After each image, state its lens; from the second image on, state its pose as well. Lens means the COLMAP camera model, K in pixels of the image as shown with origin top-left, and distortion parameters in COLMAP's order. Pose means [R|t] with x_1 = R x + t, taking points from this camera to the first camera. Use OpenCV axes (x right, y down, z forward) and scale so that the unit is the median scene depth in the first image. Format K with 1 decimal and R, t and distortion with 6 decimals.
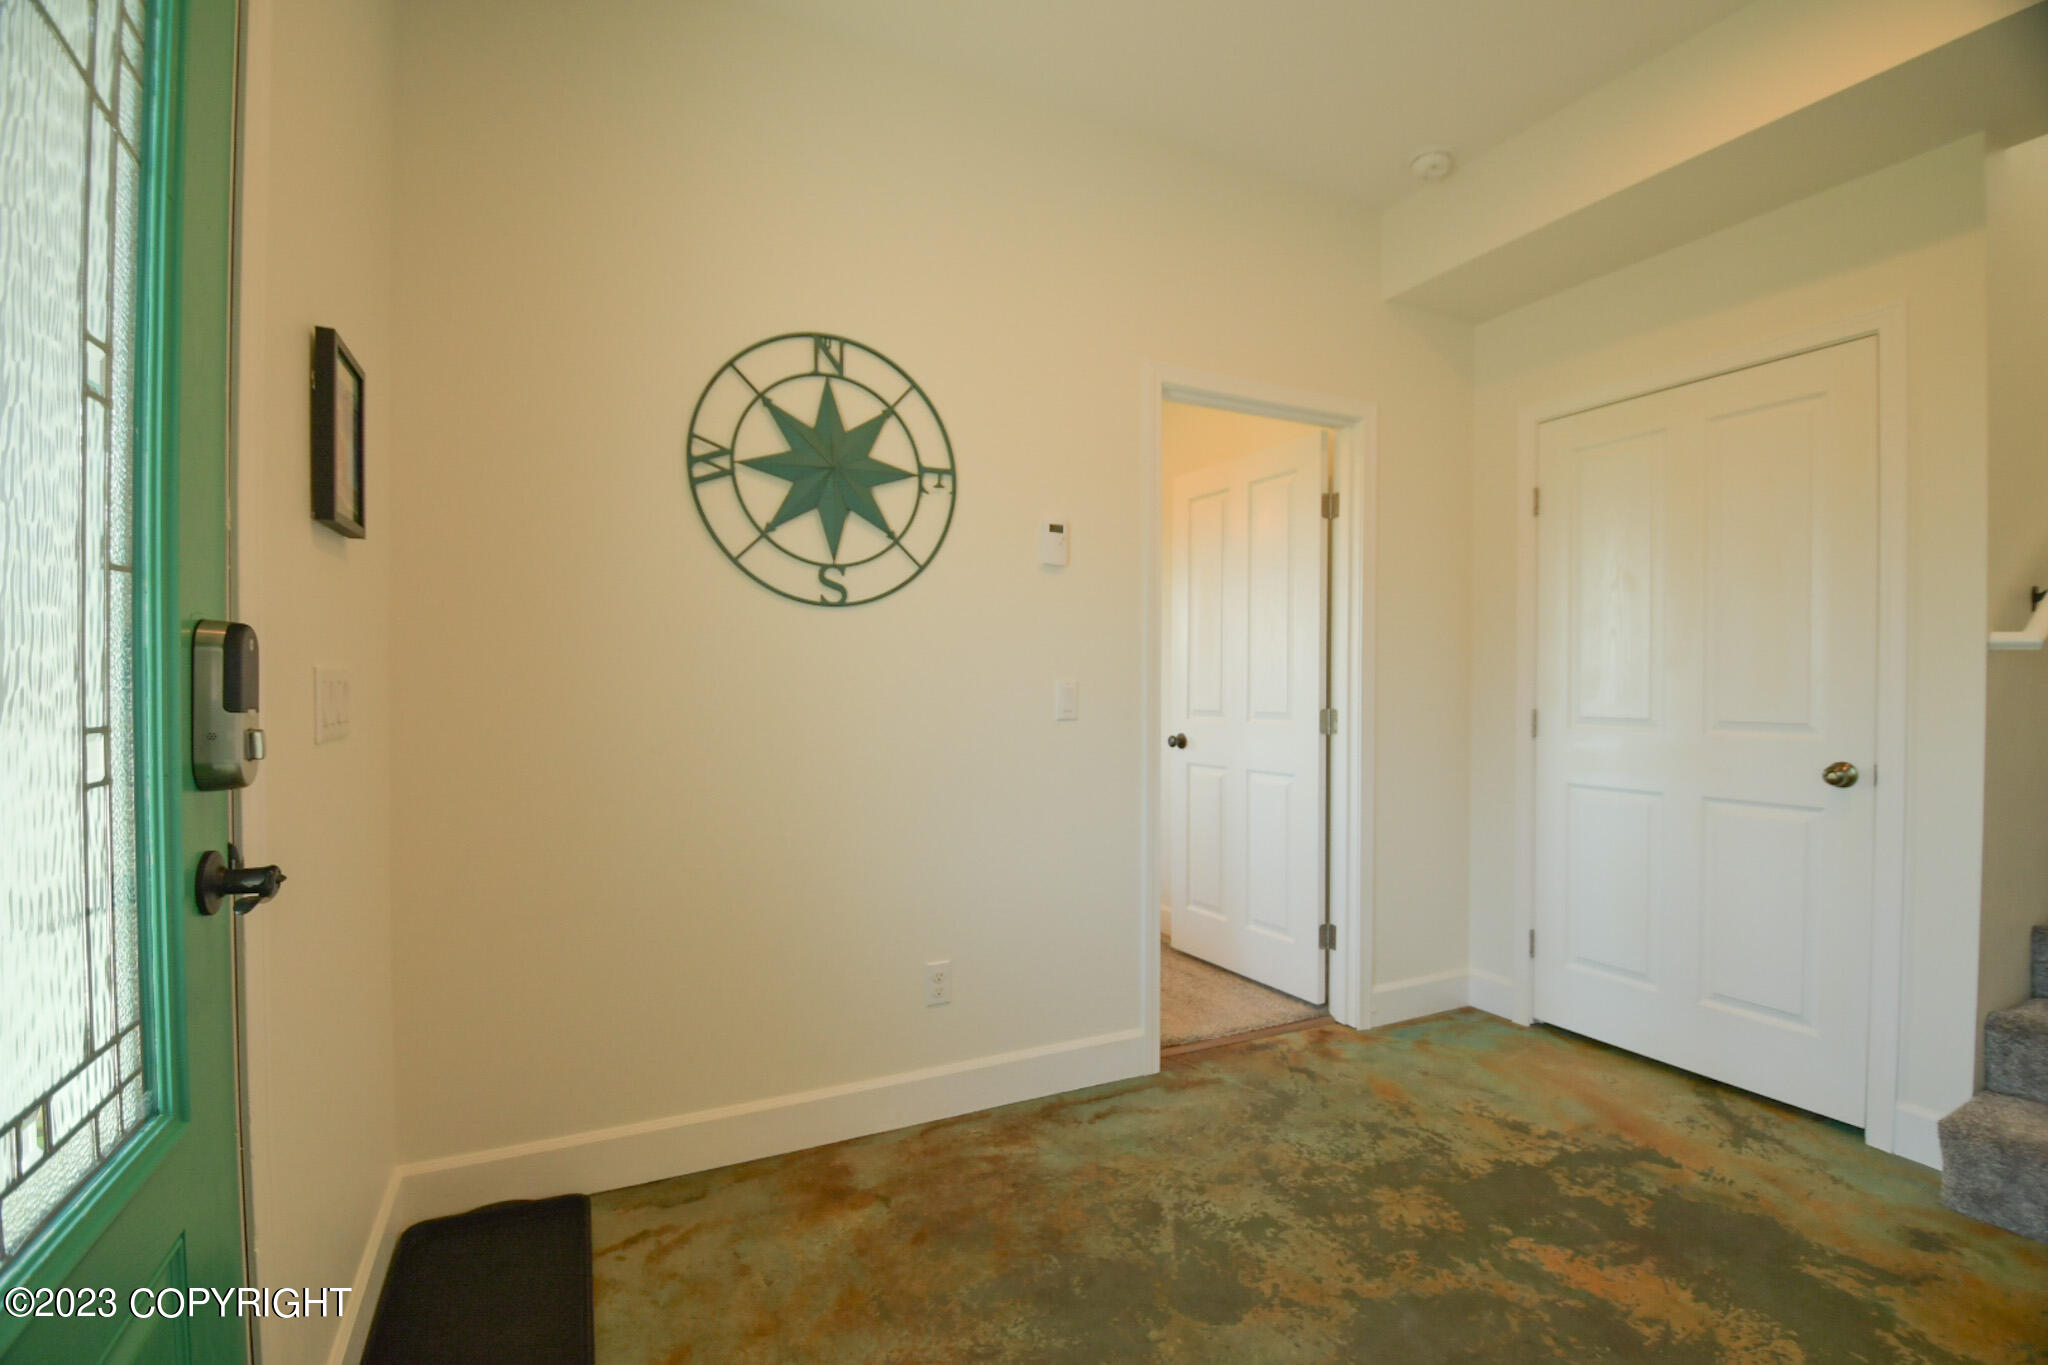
lens RADIAL K [[897.5, 0, 1012.6], [0, 897.5, 689.7], [0, 0, 1]] dist [0.002544, -0.014200]
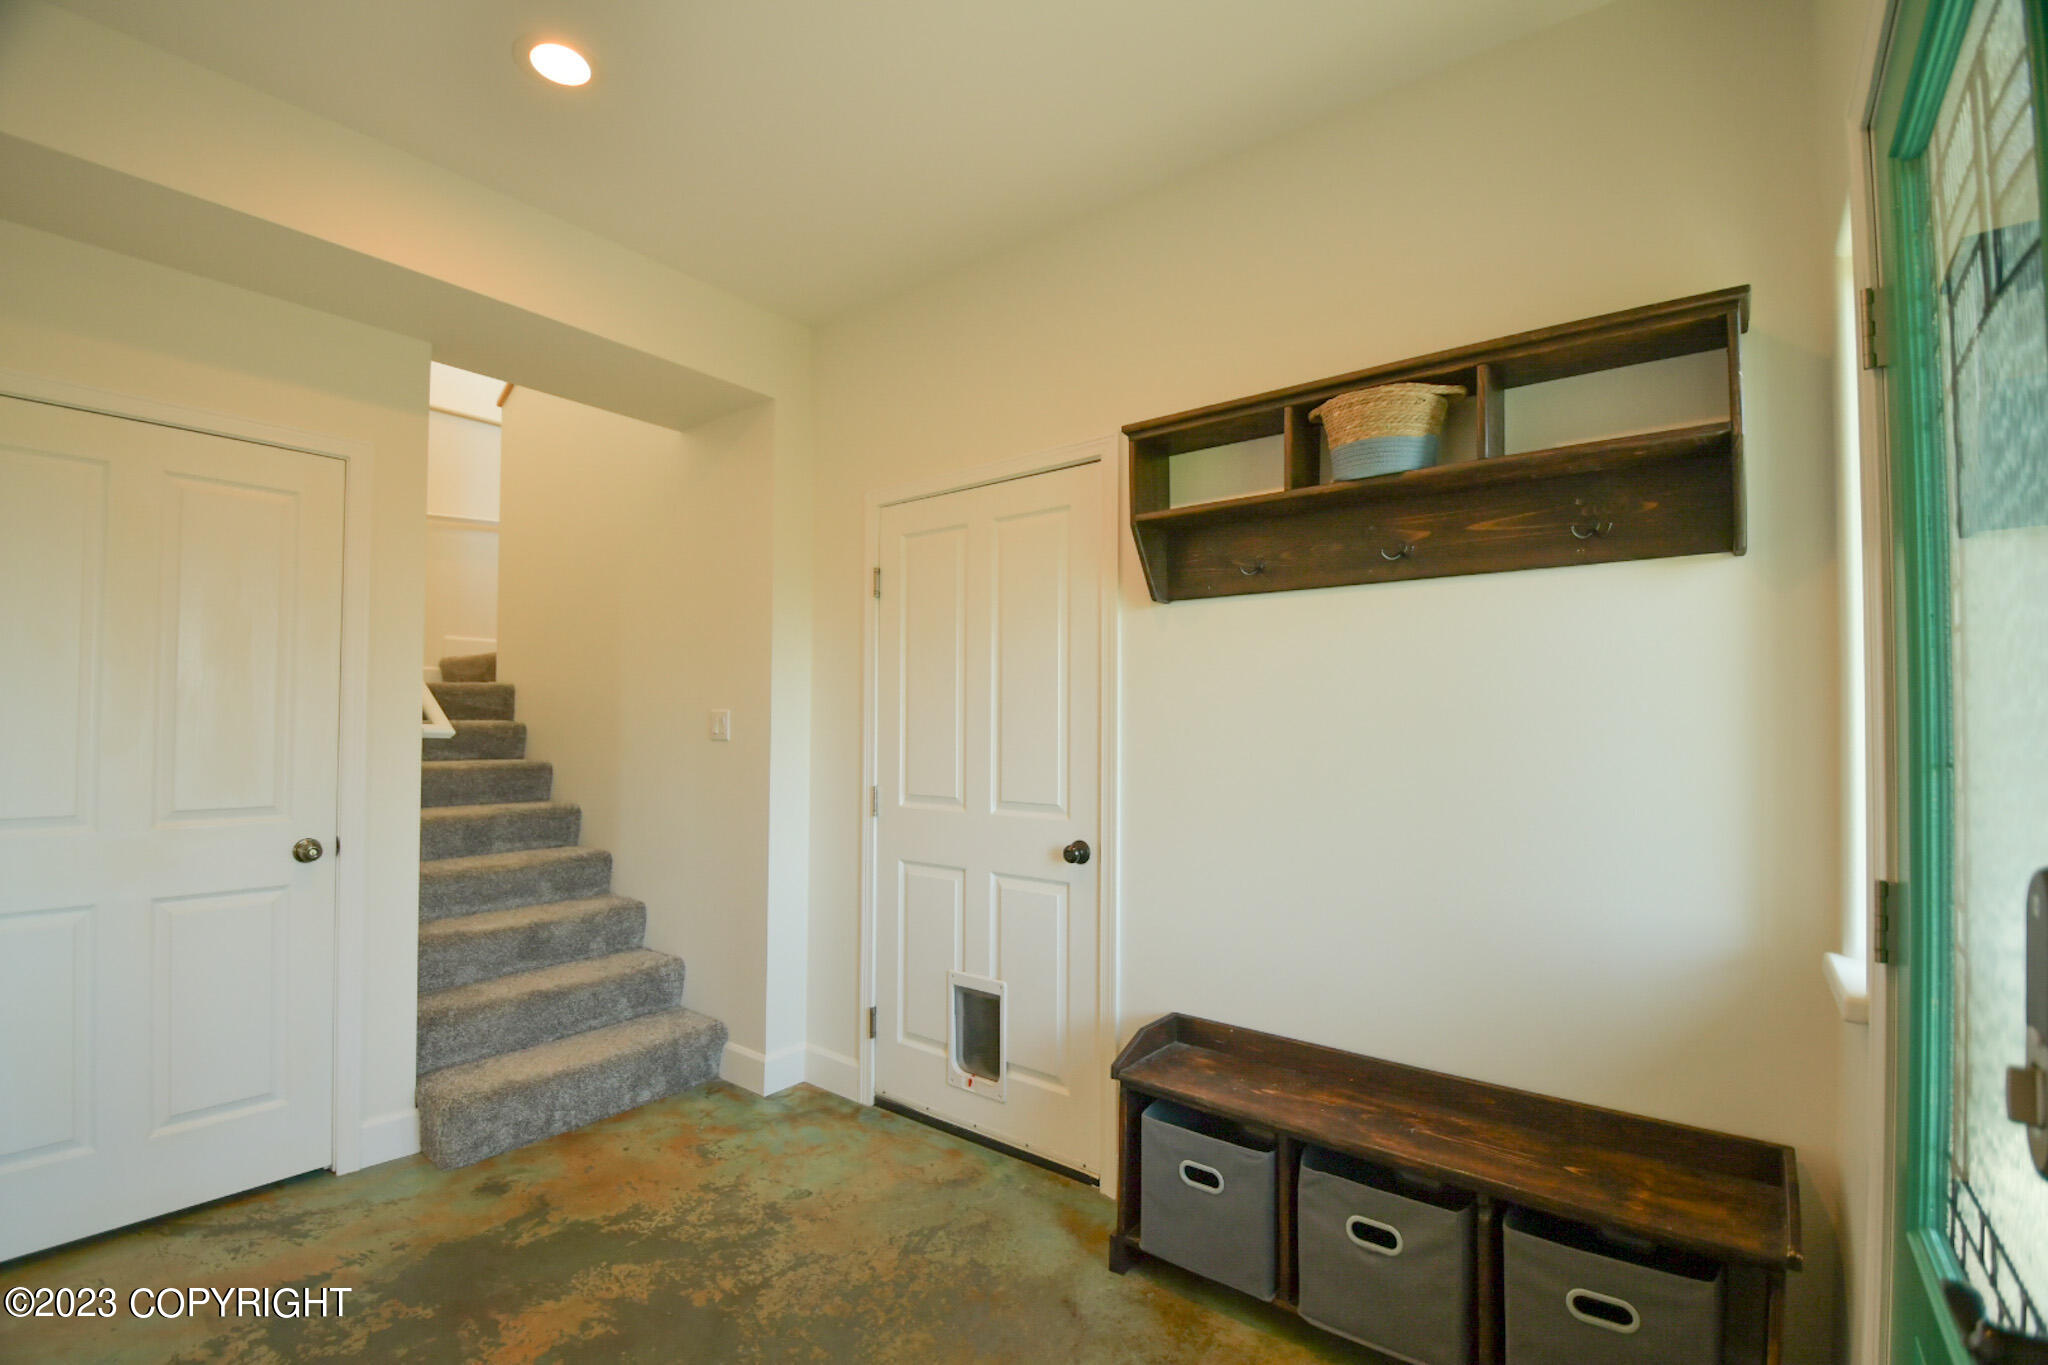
lens RADIAL K [[897.5, 0, 1015.7], [0, 897.5, 690.0], [0, 0, 1]] dist [0.002544, -0.014200]
pose [[-0.411164, 0.026380, 0.911179, -0.455073], [0.001767, 0.999602, -0.028143, -0.072981], [-0.911560, -0.009961, -0.411047, 0.715710]]
